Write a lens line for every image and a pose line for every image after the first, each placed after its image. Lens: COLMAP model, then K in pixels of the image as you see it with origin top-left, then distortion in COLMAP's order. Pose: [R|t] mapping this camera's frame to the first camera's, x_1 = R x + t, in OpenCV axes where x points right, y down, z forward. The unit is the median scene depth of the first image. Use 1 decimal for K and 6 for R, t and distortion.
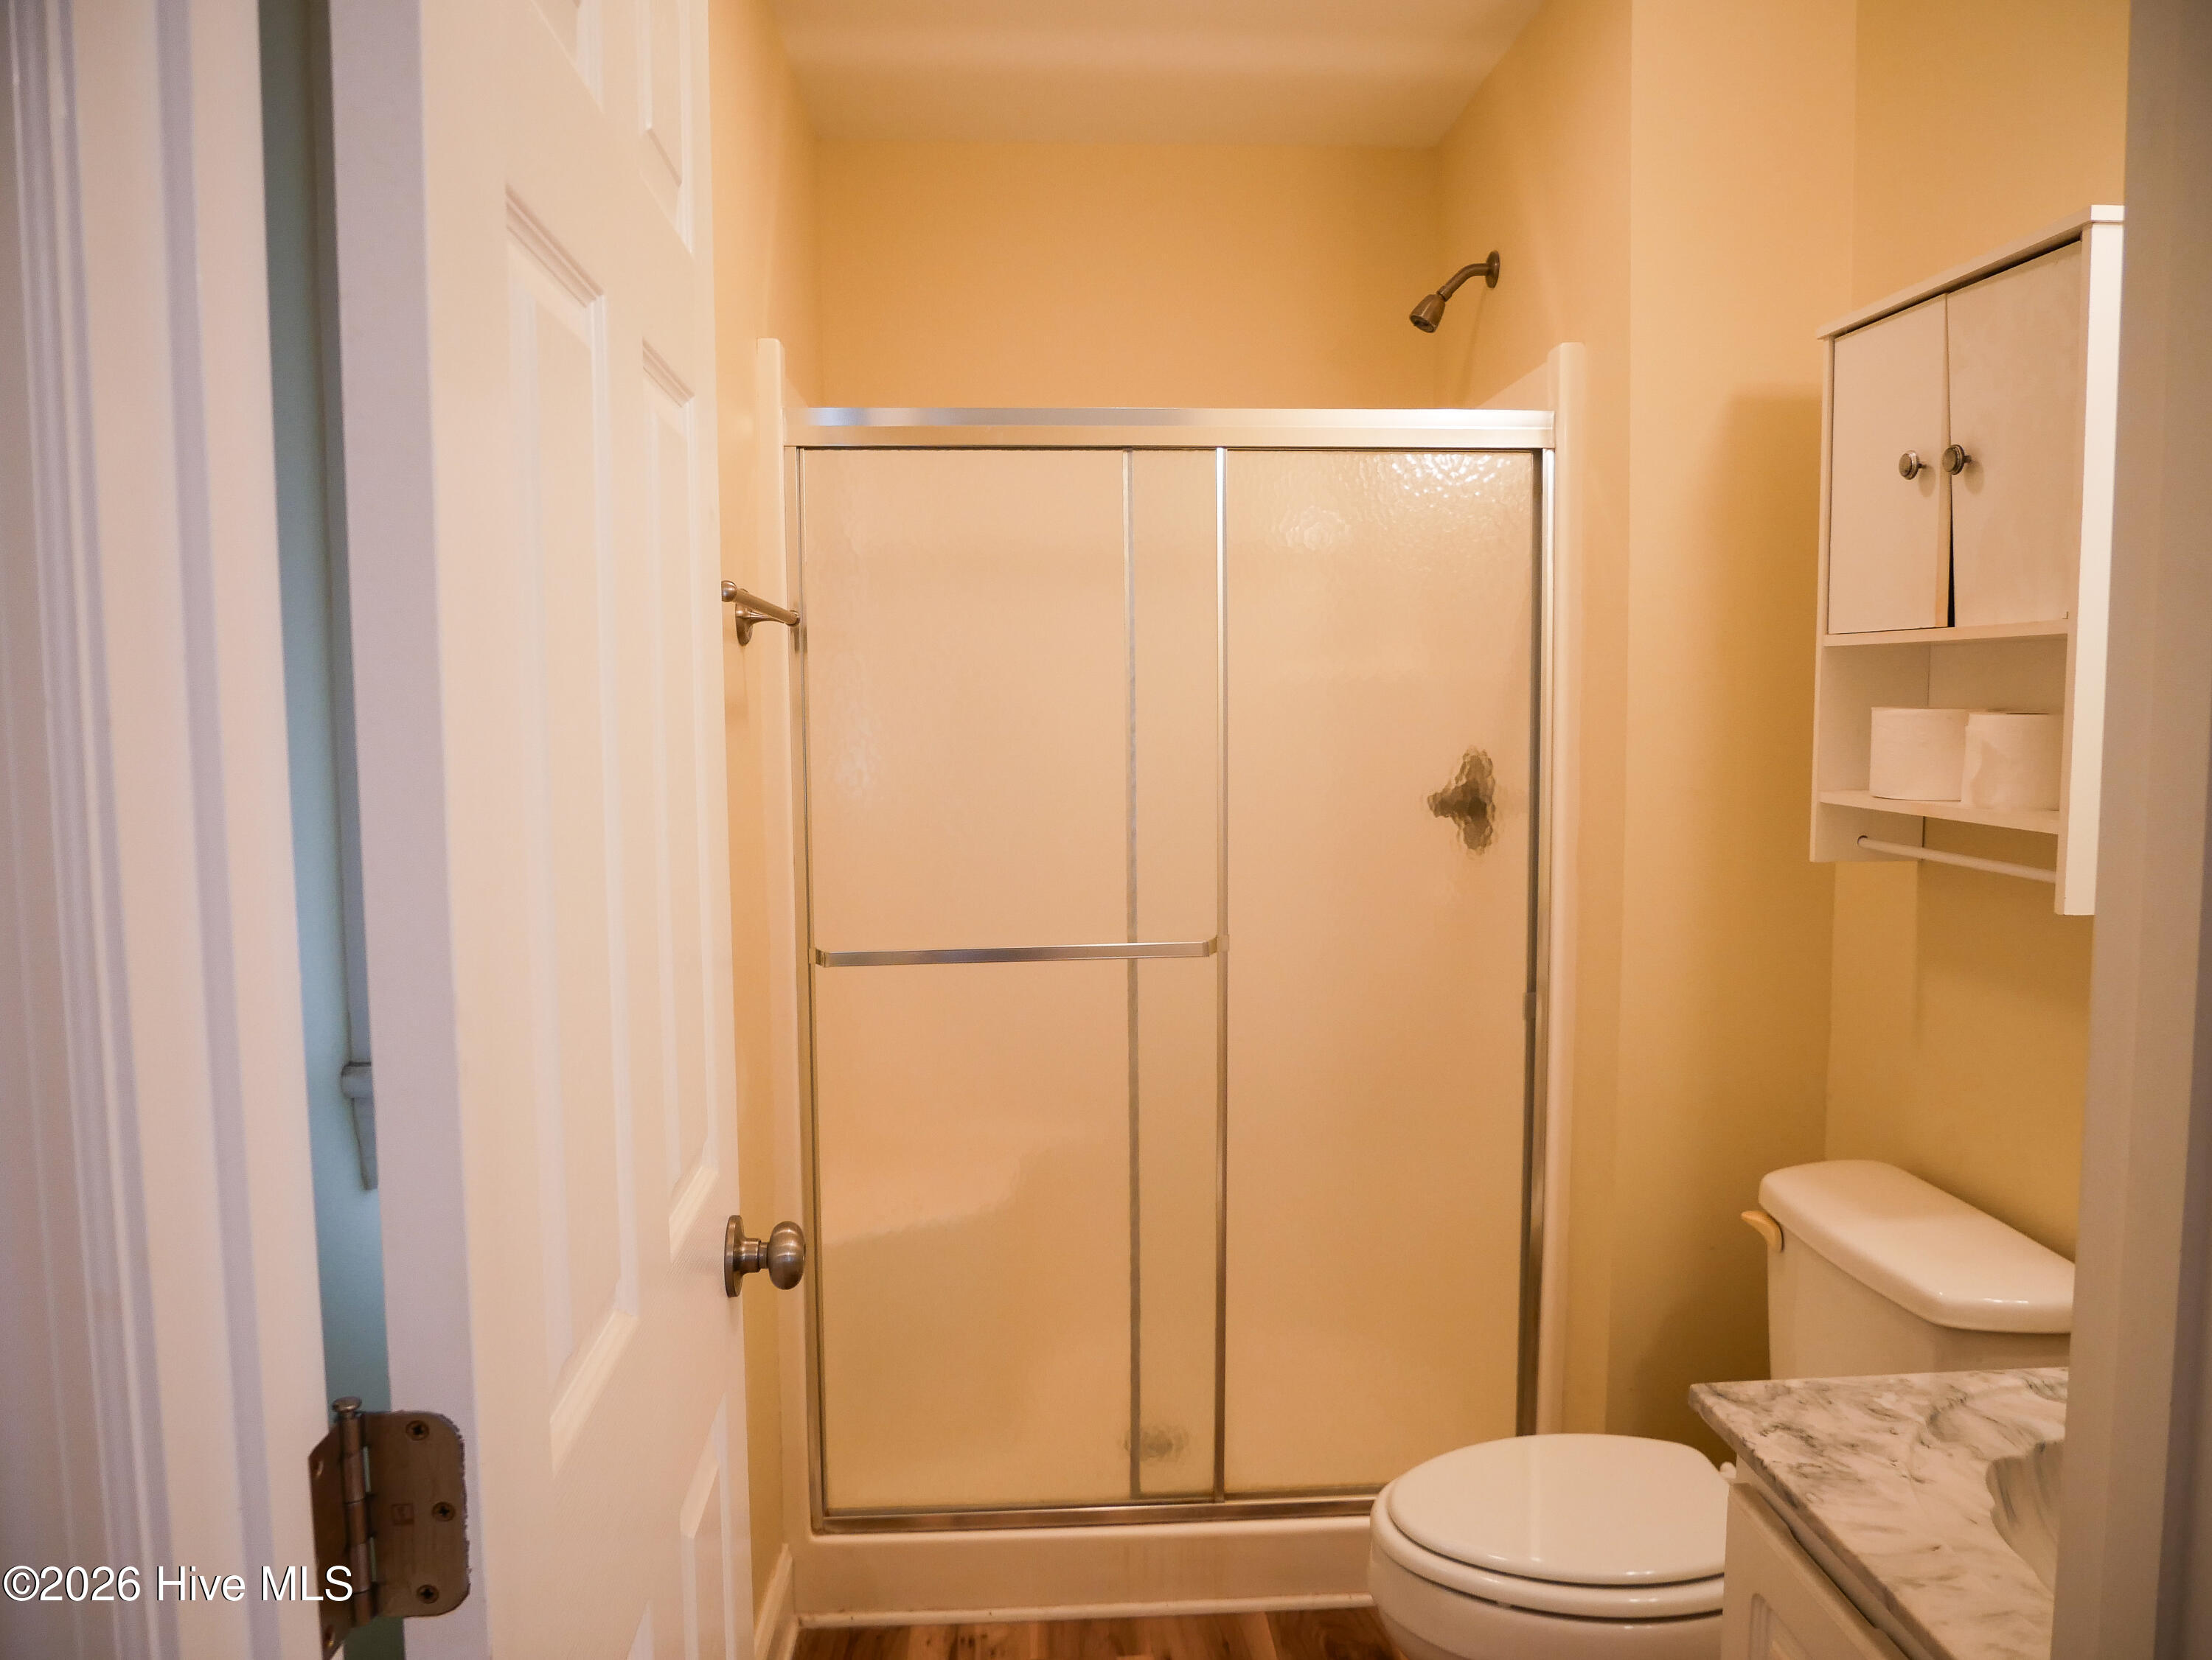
lens RADIAL K [[1564.0, 0, 1106.0], [0, 1564.0, 830.0], [0, 0, 1]] dist [-0.054056, 0.019991]
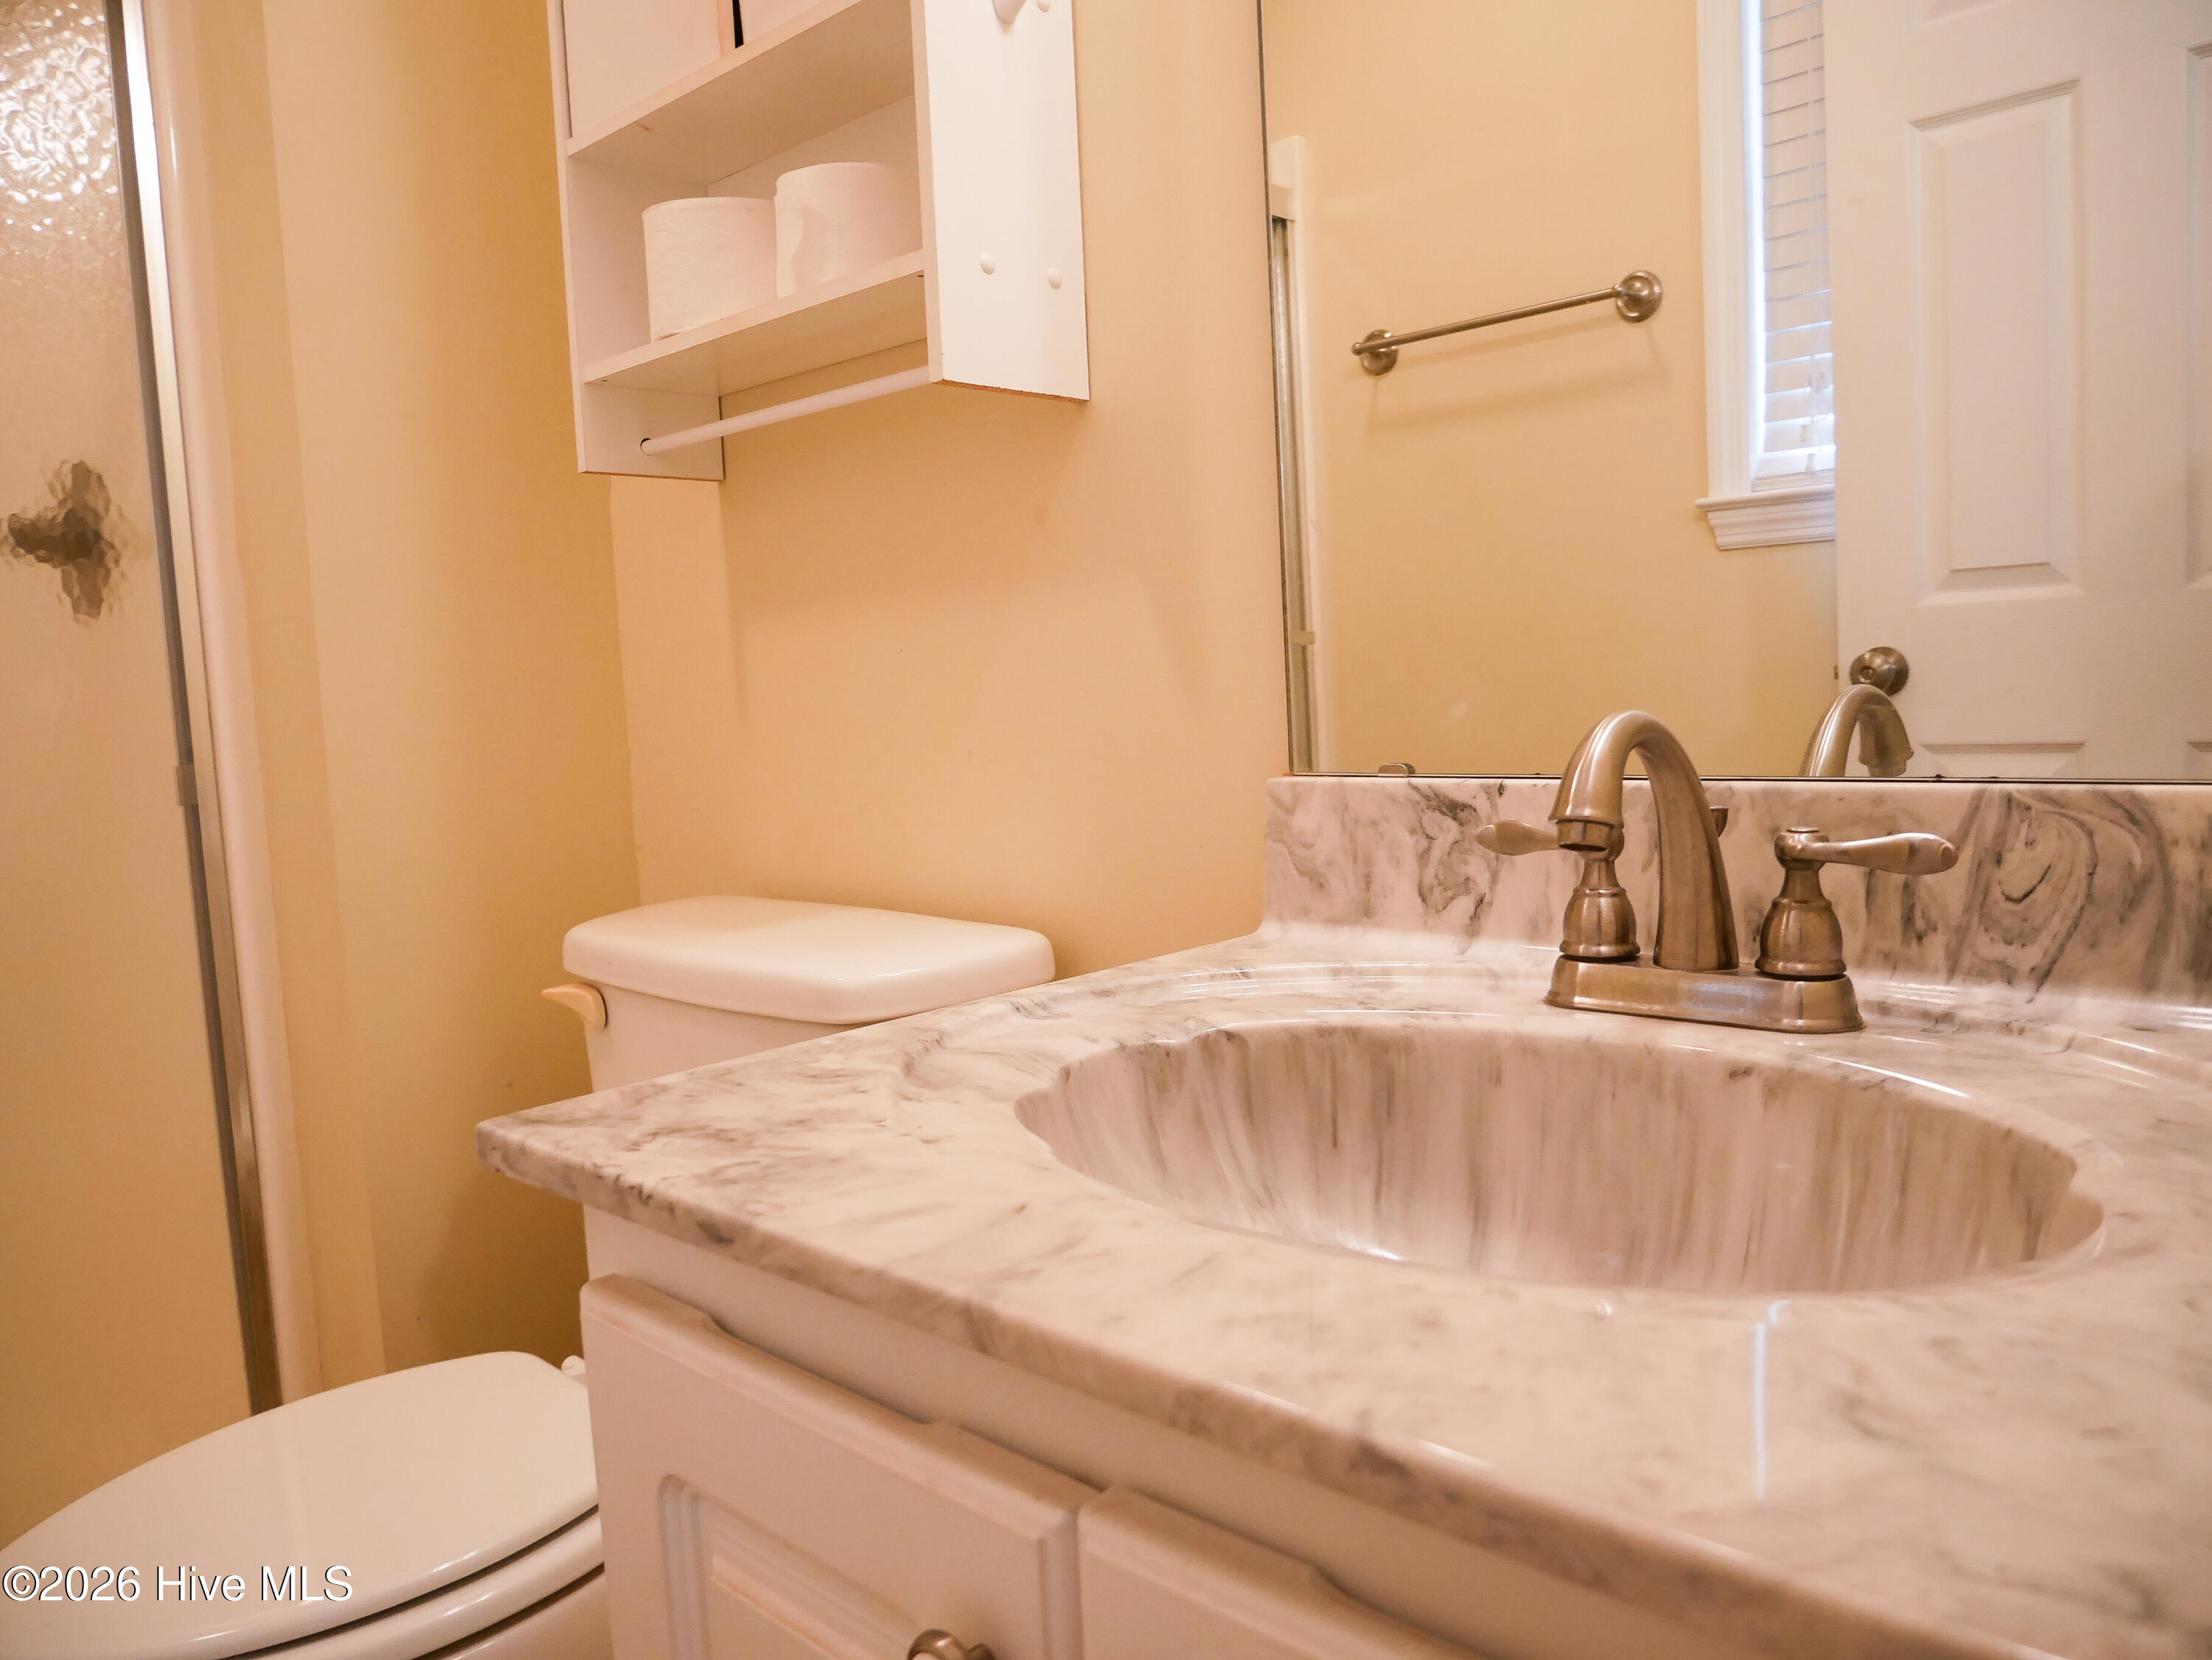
lens RADIAL K [[1564.0, 0, 1106.0], [0, 1564.0, 830.0], [0, 0, 1]] dist [-0.054056, 0.019991]
pose [[0.721279, -0.097538, 0.685742, 0.111676], [0.103037, 0.994129, 0.033025, 0.155949], [-0.684938, 0.046837, 0.727095, 0.287357]]
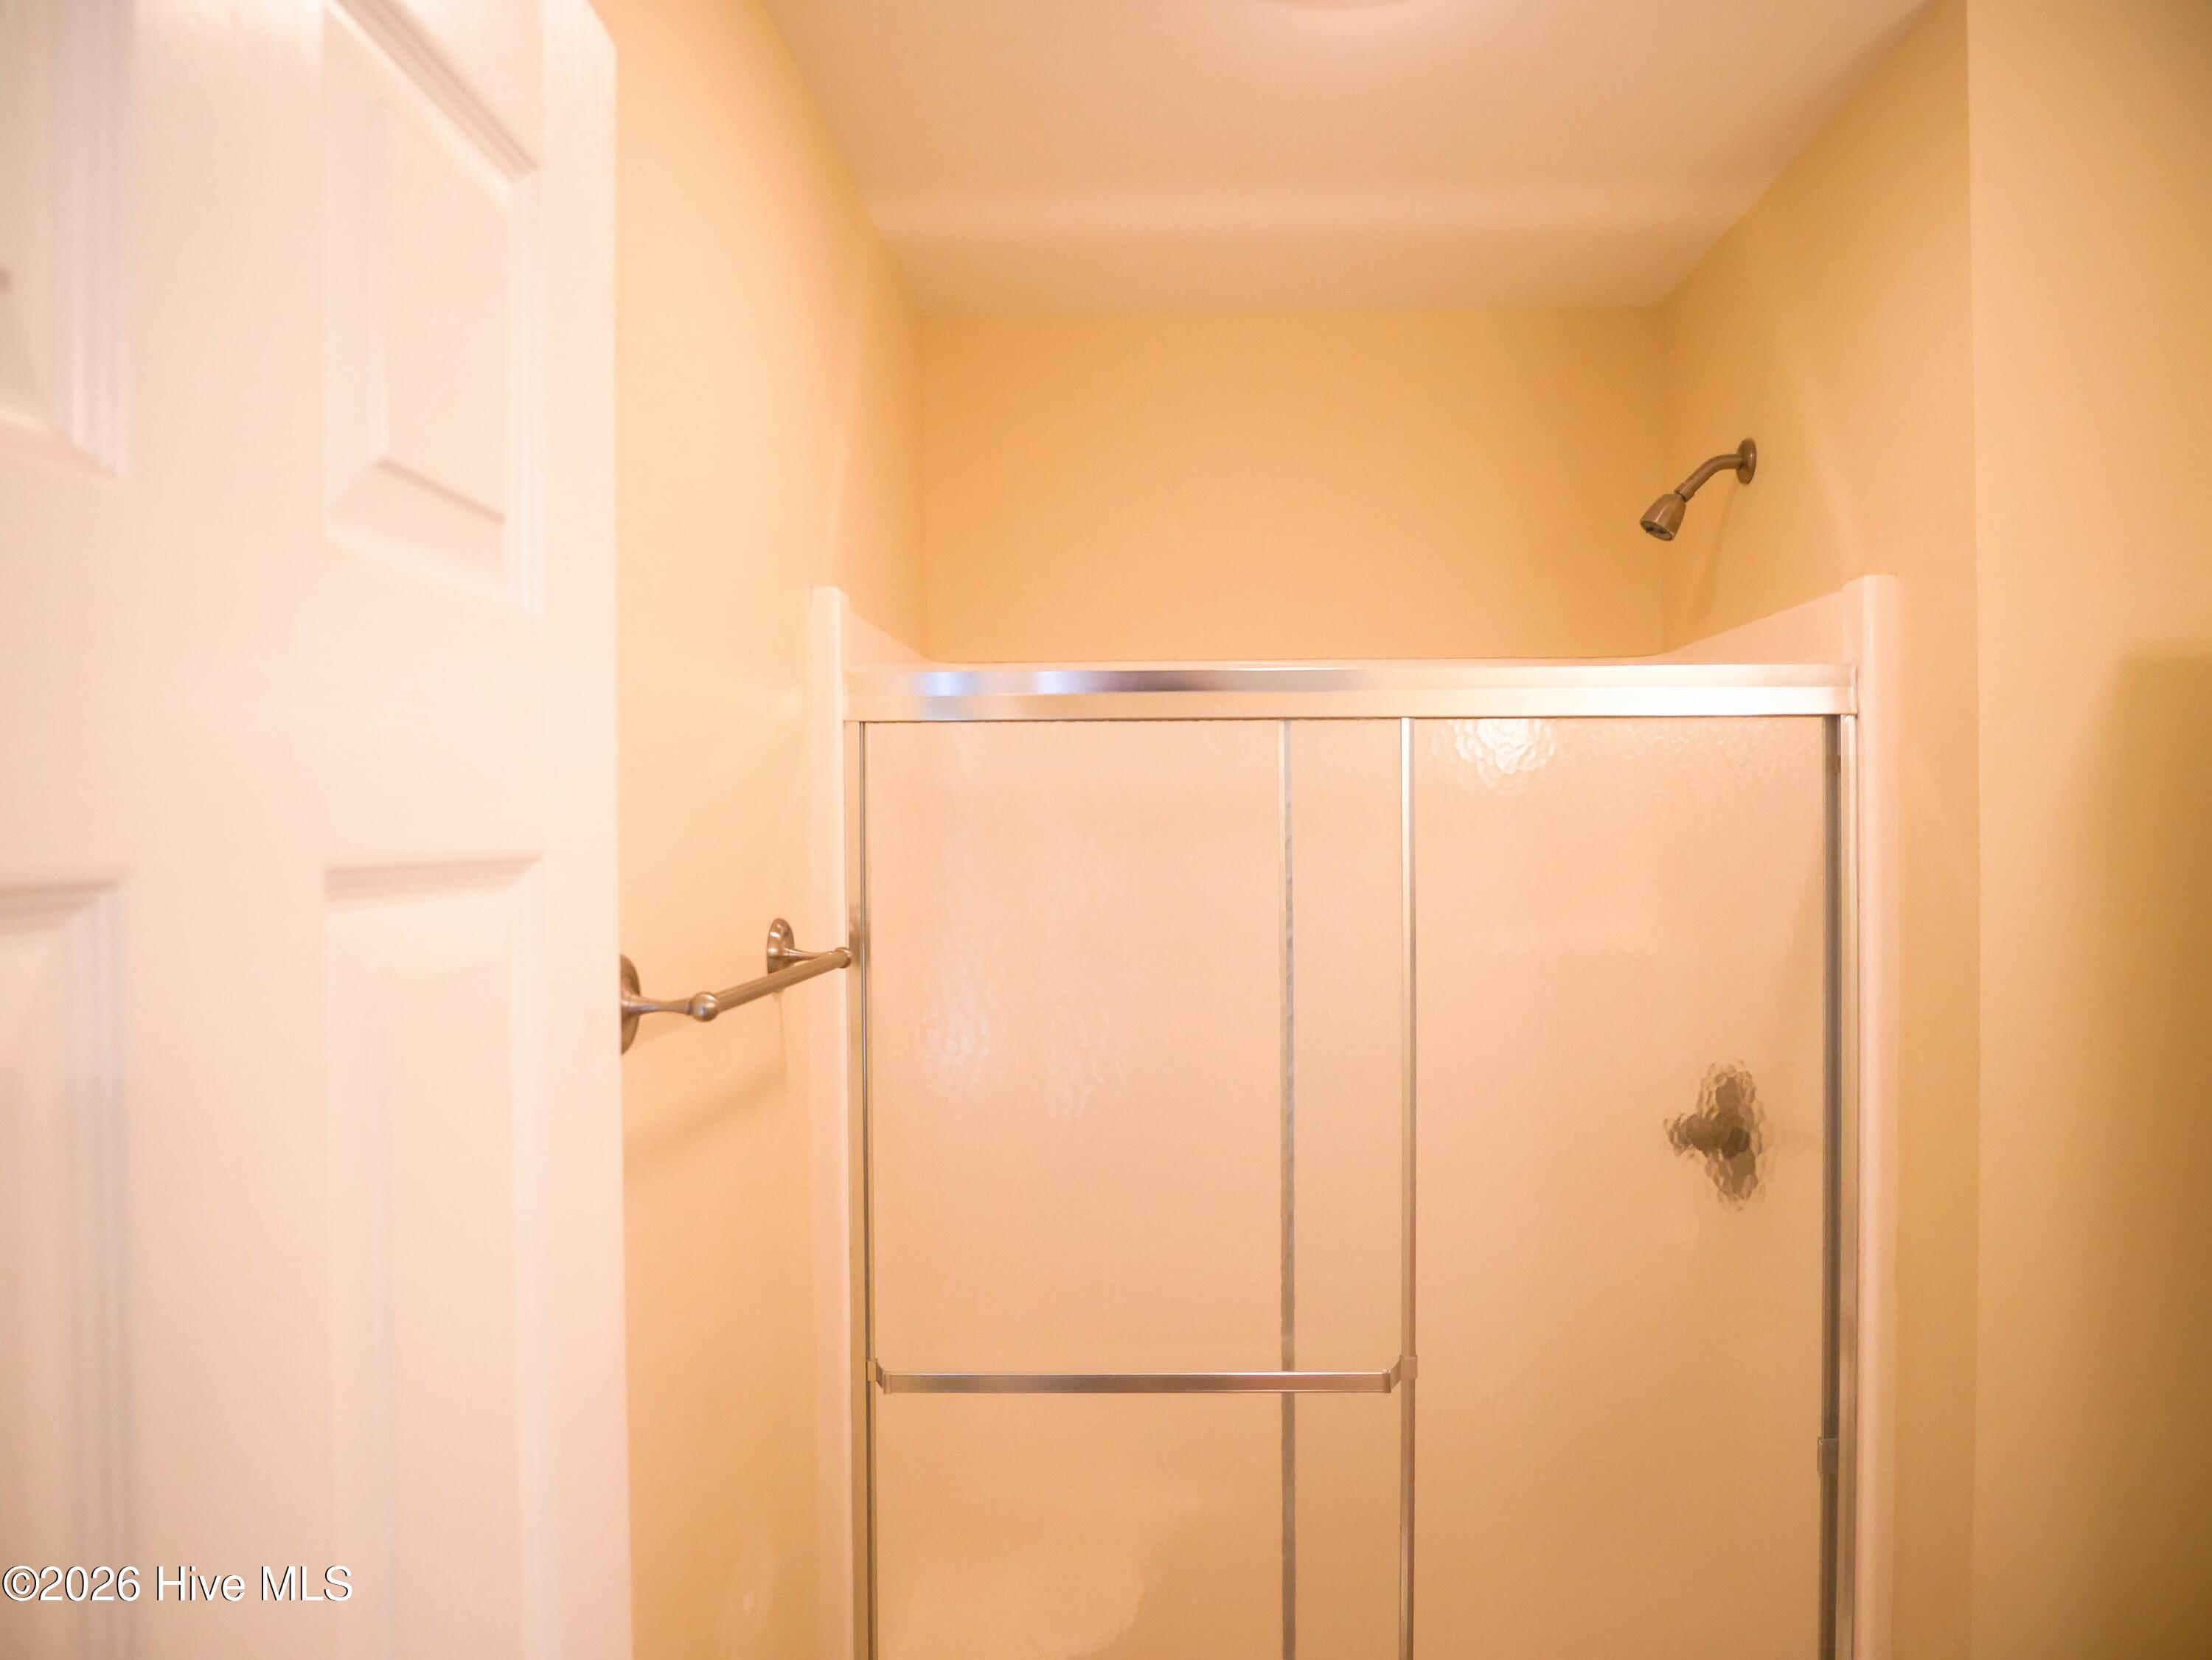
lens RADIAL K [[1564.0, 0, 1106.0], [0, 1564.0, 830.0], [0, 0, 1]] dist [-0.054056, 0.019991]
pose [[0.994996, 0.002508, -0.099880, 0.003515], [-0.009760, 0.997343, -0.072192, -0.132313], [0.099434, 0.072805, 0.992377, 0.227866]]
